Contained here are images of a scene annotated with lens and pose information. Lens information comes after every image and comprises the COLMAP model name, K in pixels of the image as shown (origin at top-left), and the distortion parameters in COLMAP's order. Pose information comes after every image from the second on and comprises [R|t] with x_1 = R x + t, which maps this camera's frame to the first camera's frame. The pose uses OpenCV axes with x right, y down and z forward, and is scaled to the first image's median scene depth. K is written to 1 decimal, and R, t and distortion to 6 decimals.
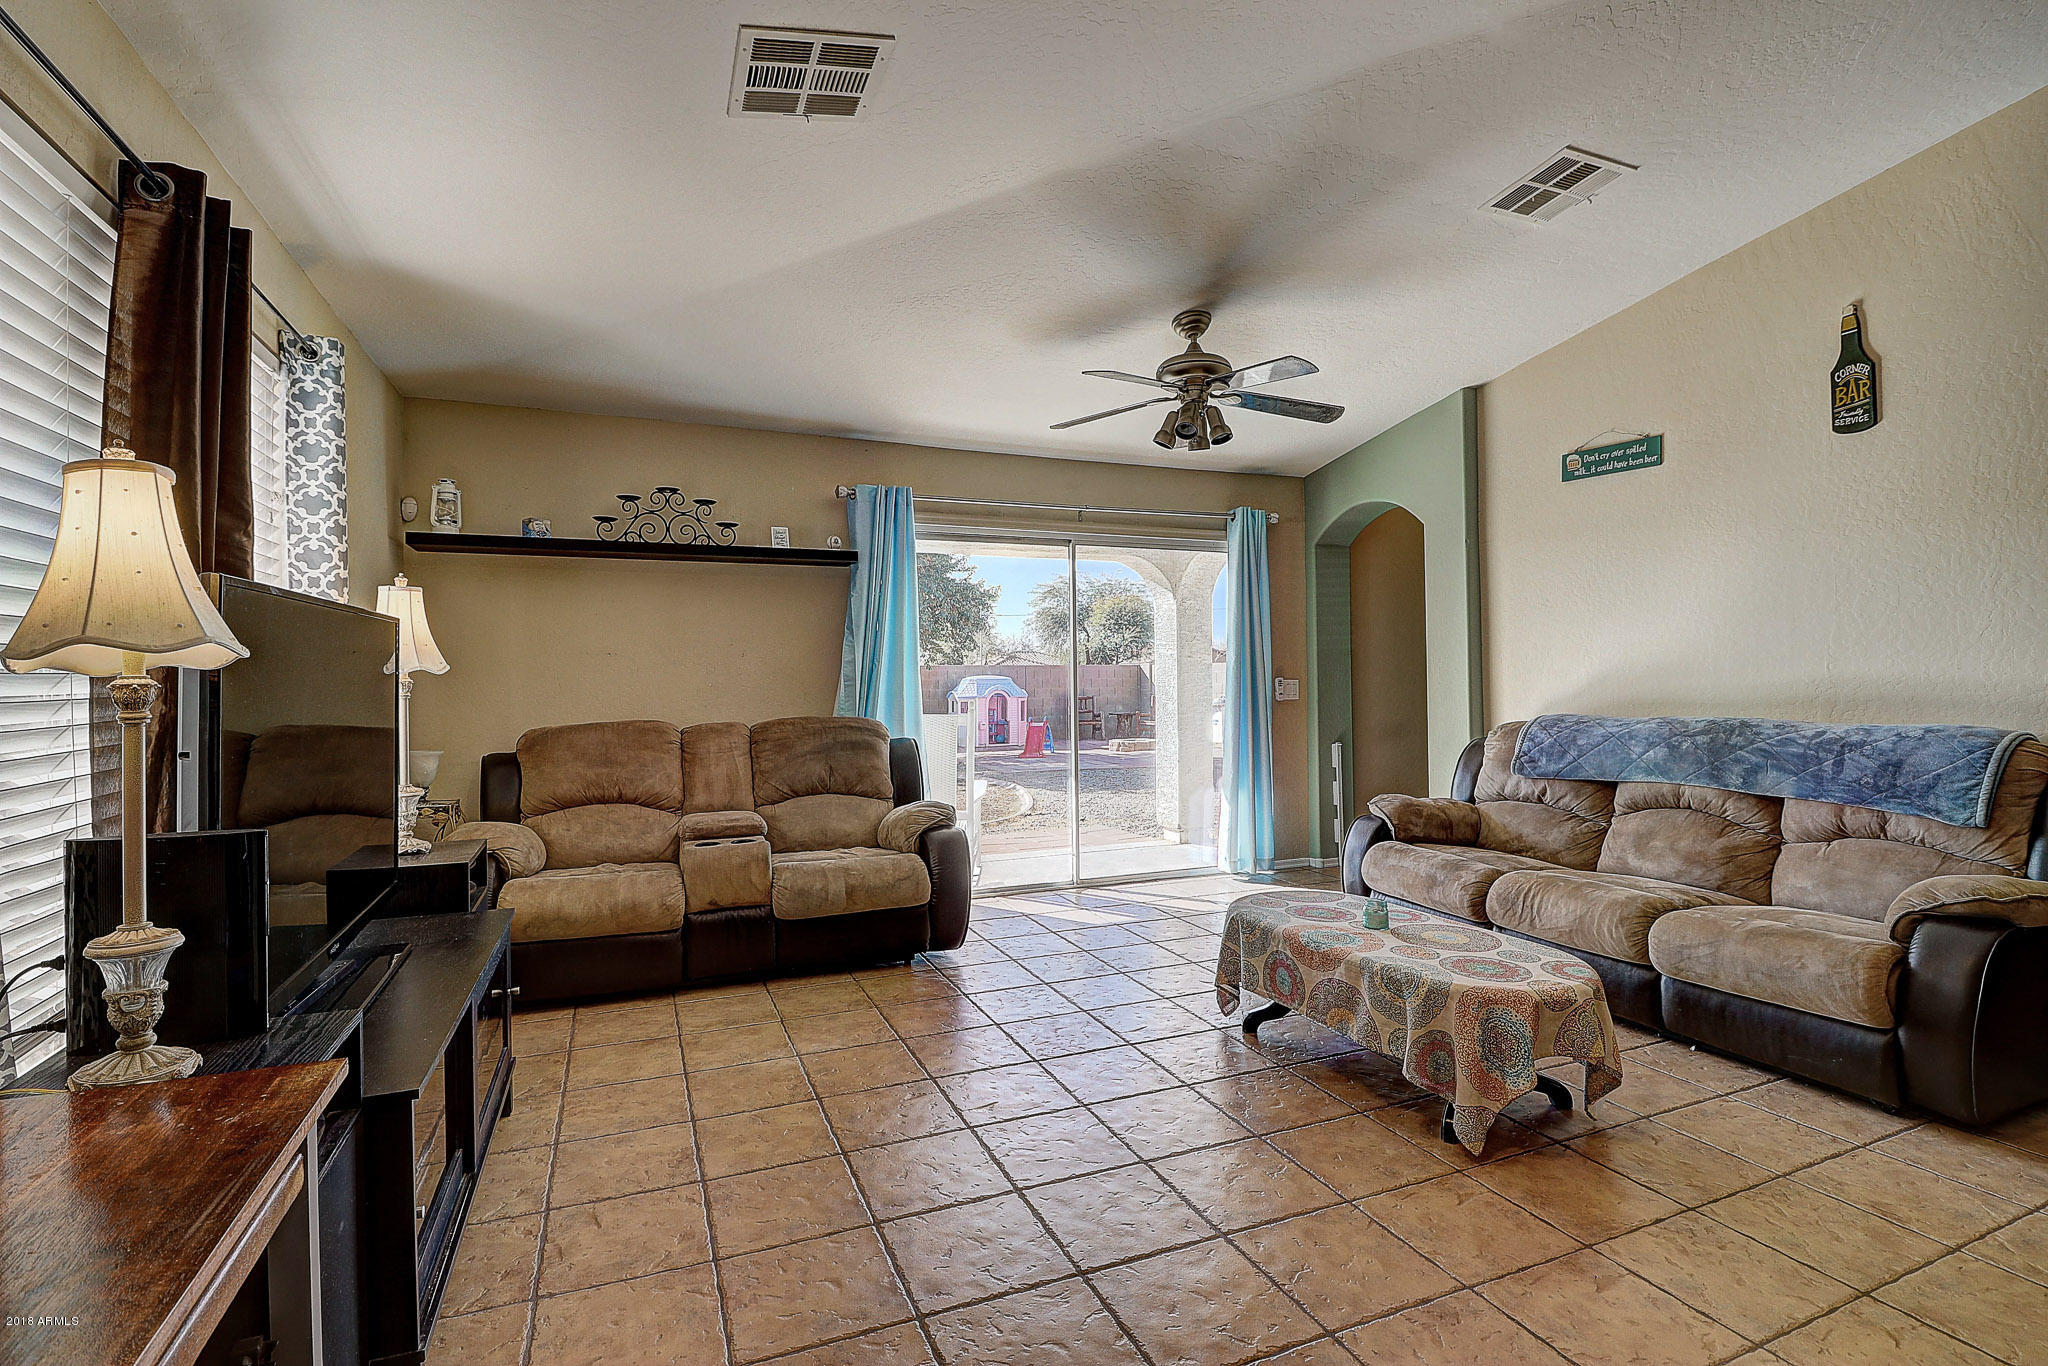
lens RADIAL K [[956.3, 0, 1013.8], [0, 956.3, 677.6], [0, 0, 1]] dist [-0.003675, -0.000570]
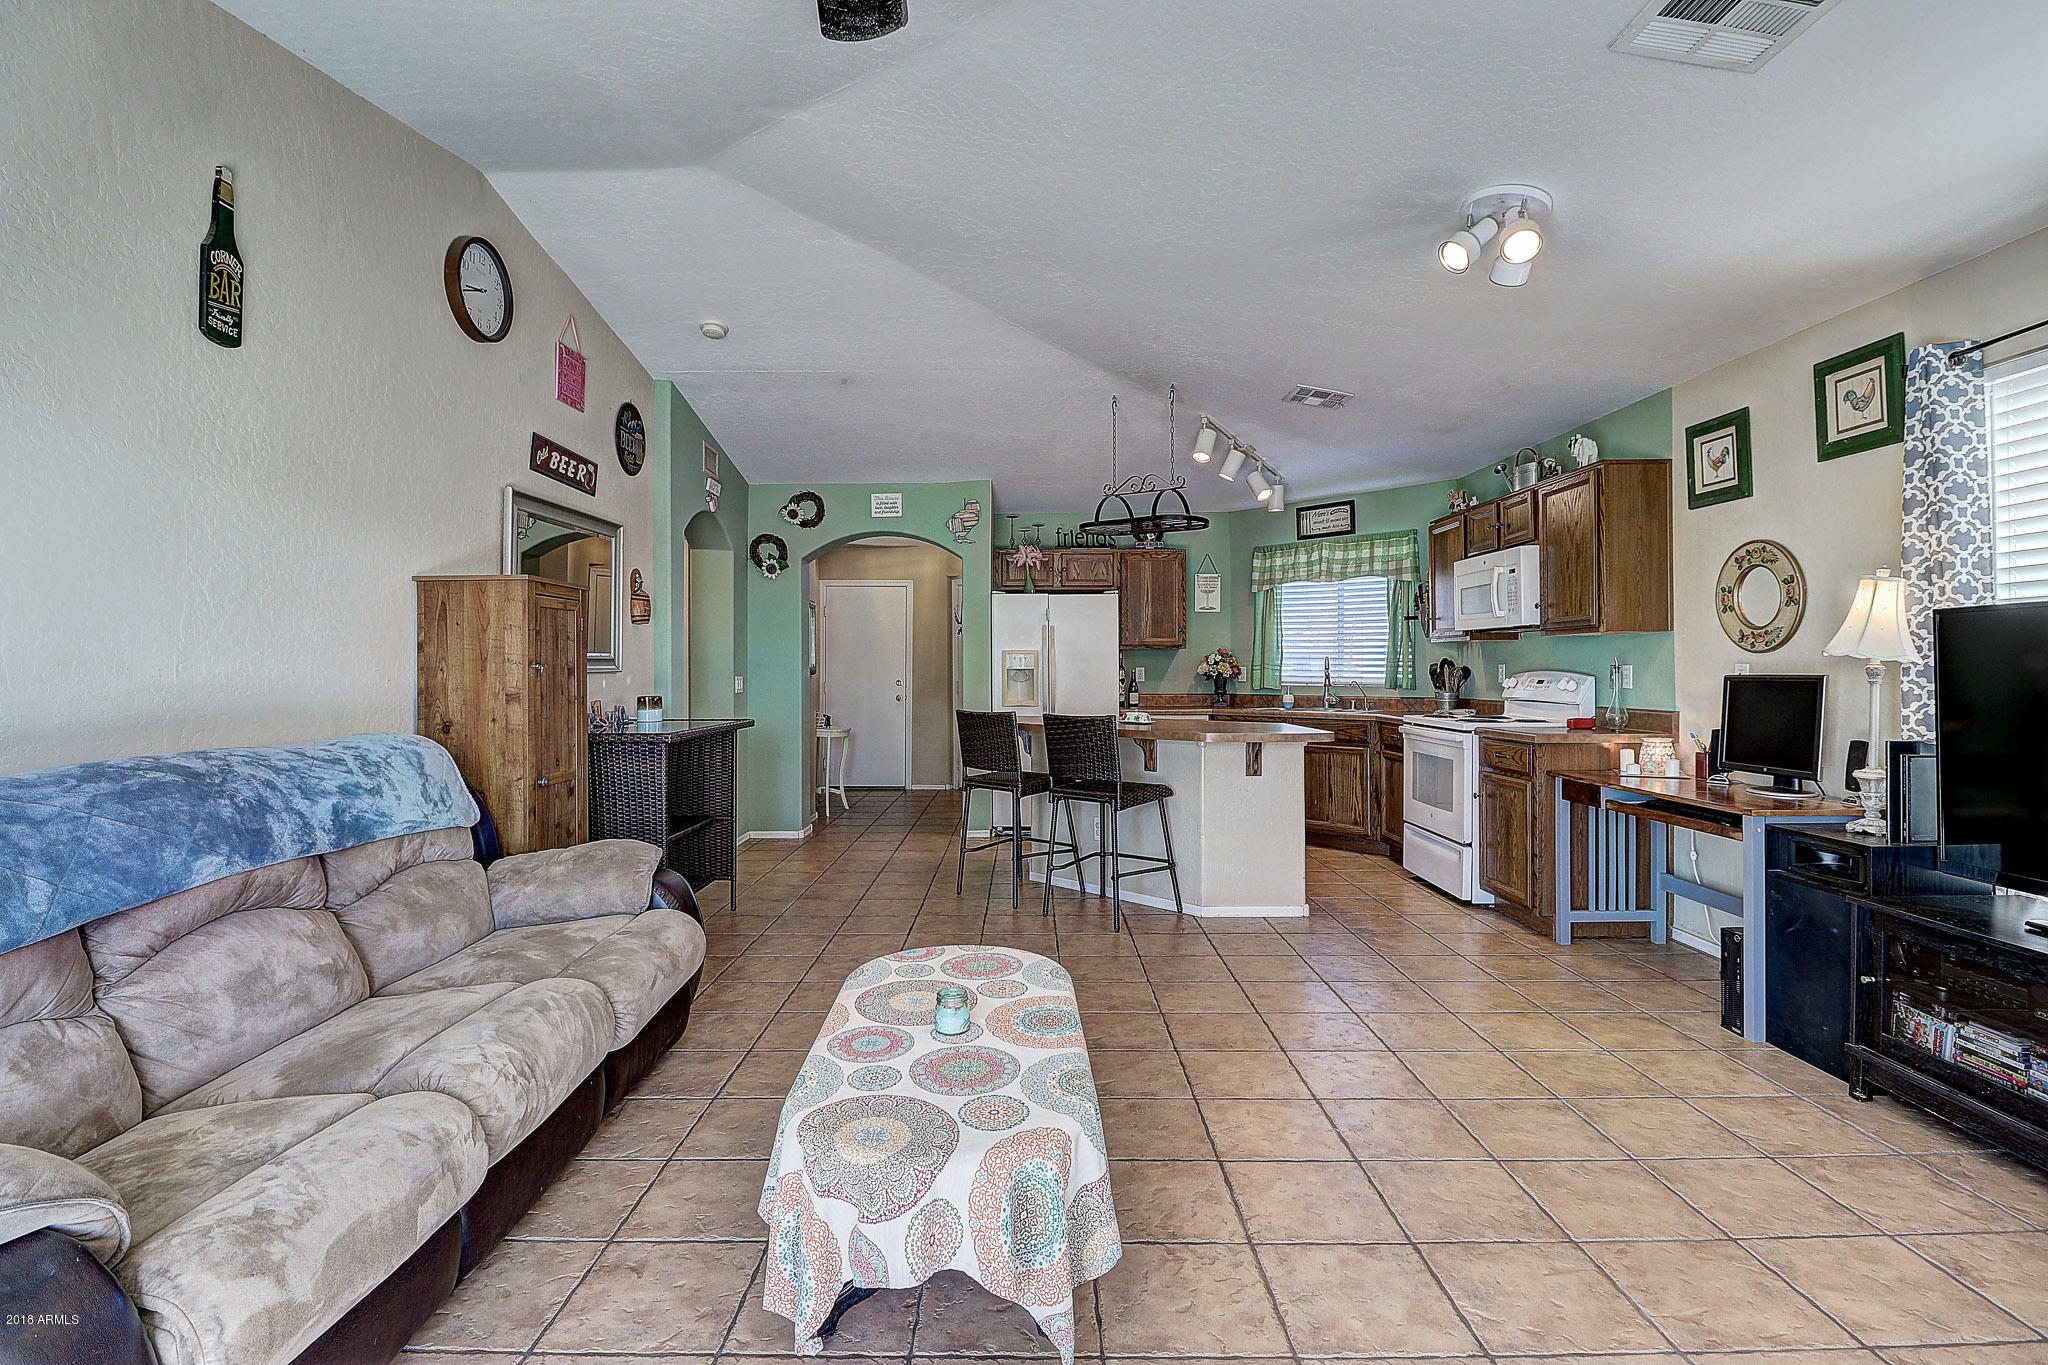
lens RADIAL K [[956.3, 0, 1026.2], [0, 956.3, 666.7], [0, 0, 1]] dist [-0.003675, -0.000570]
pose [[-0.922524, 0.012585, 0.385734, 0.036479], [0.011682, 0.999921, -0.004683, -0.002309], [-0.385763, 0.000186, -0.922598, 1.198448]]
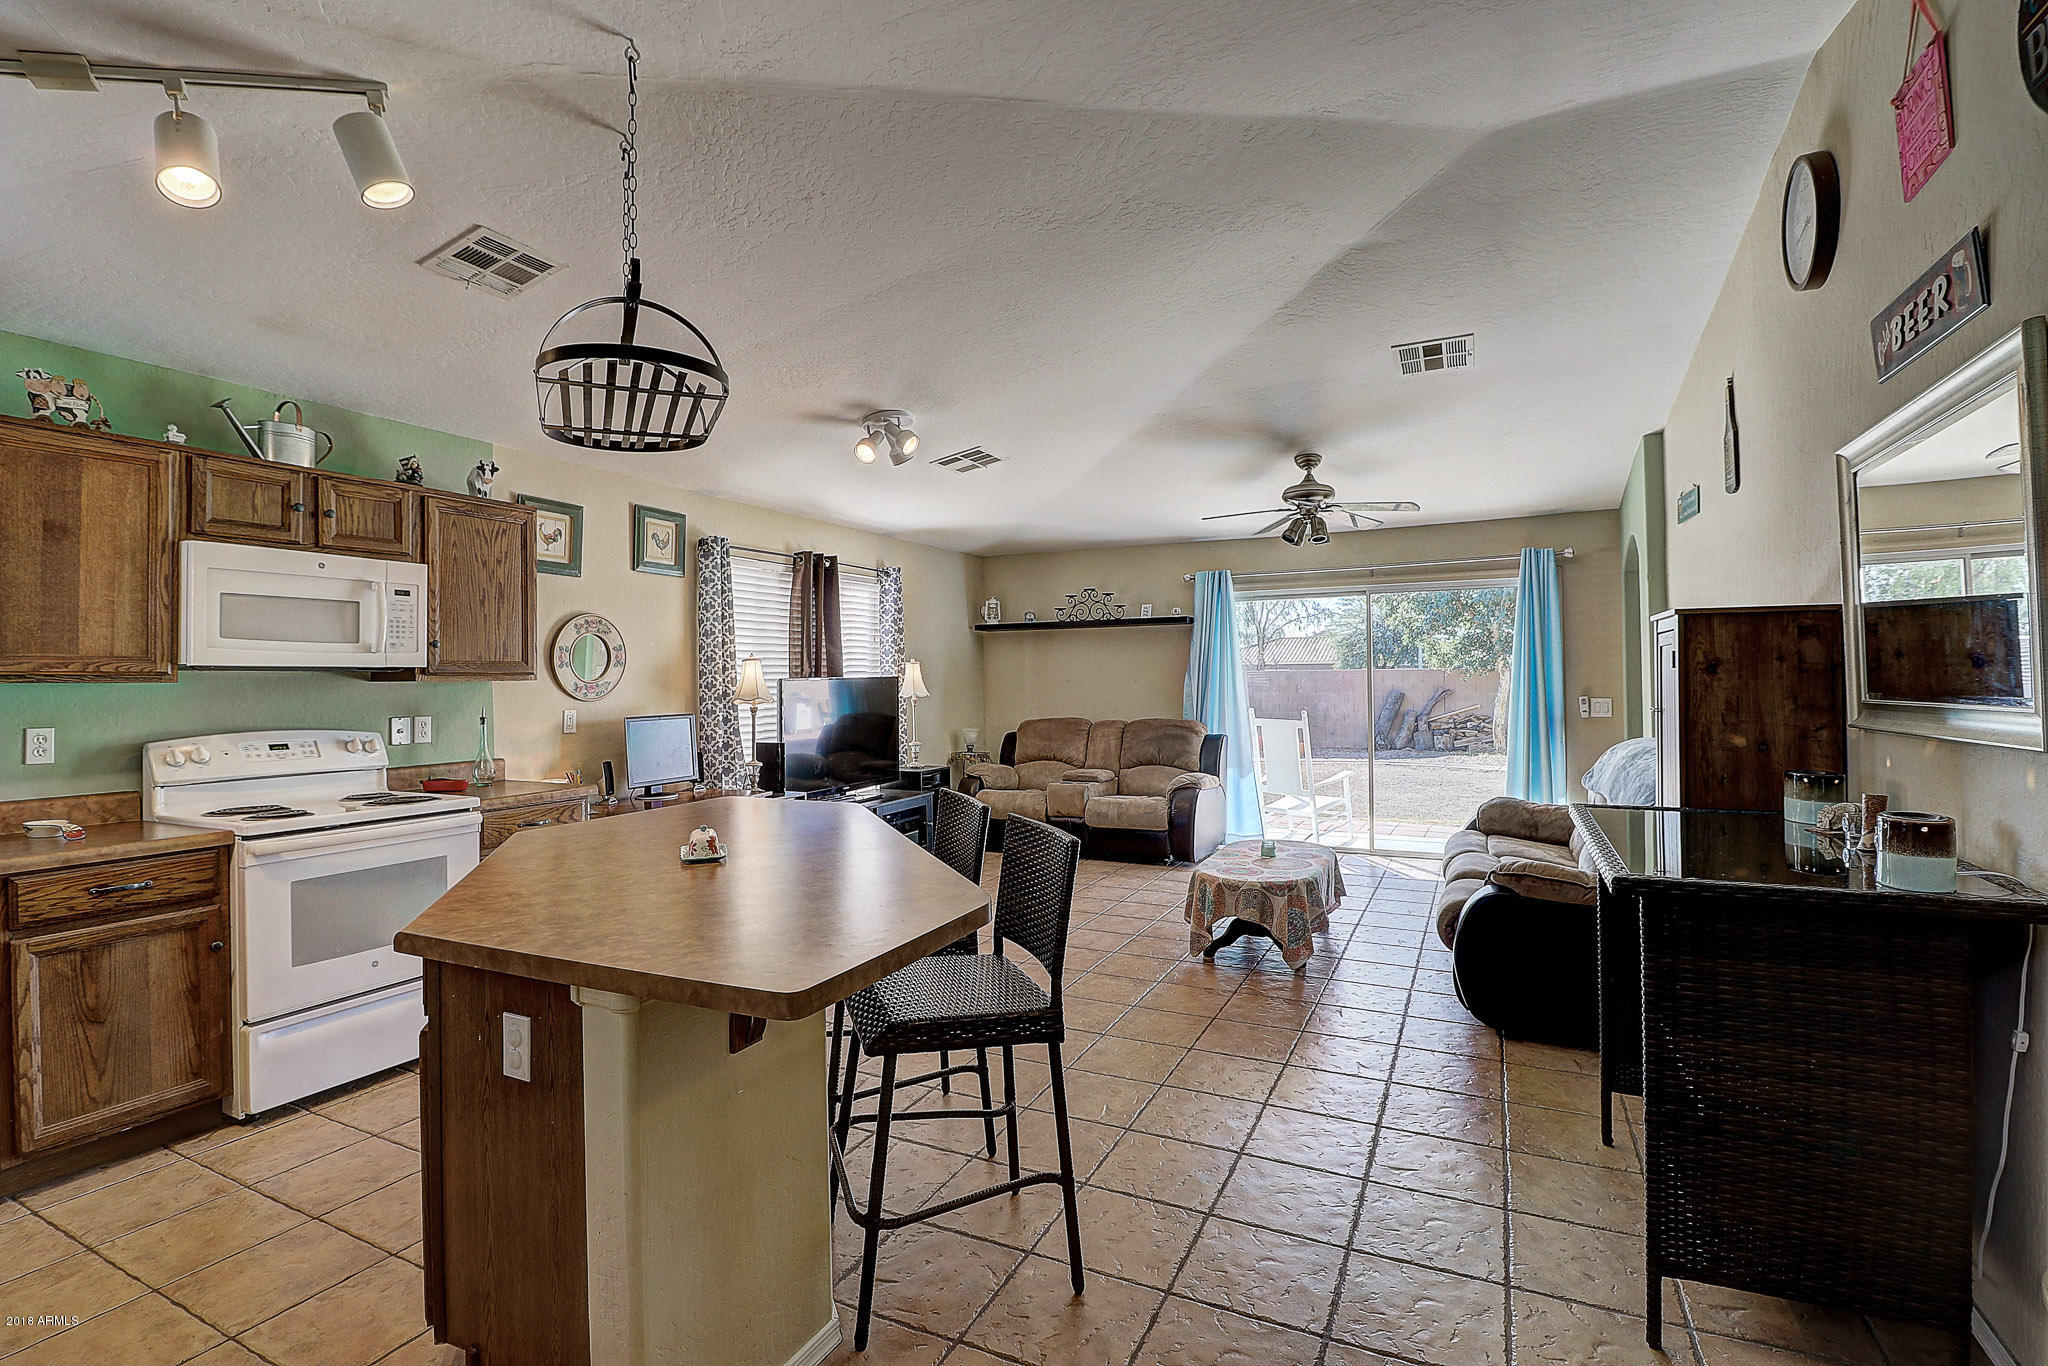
lens RADIAL K [[956.3, 0, 1026.0], [0, 956.3, 676.8], [0, 0, 1]] dist [-0.003675, -0.000570]
pose [[0.659596, 0.000046, -0.751621, 0.987537], [0.004446, 0.999982, 0.003962, -0.043988], [0.751607, -0.005955, 0.659584, -0.299667]]
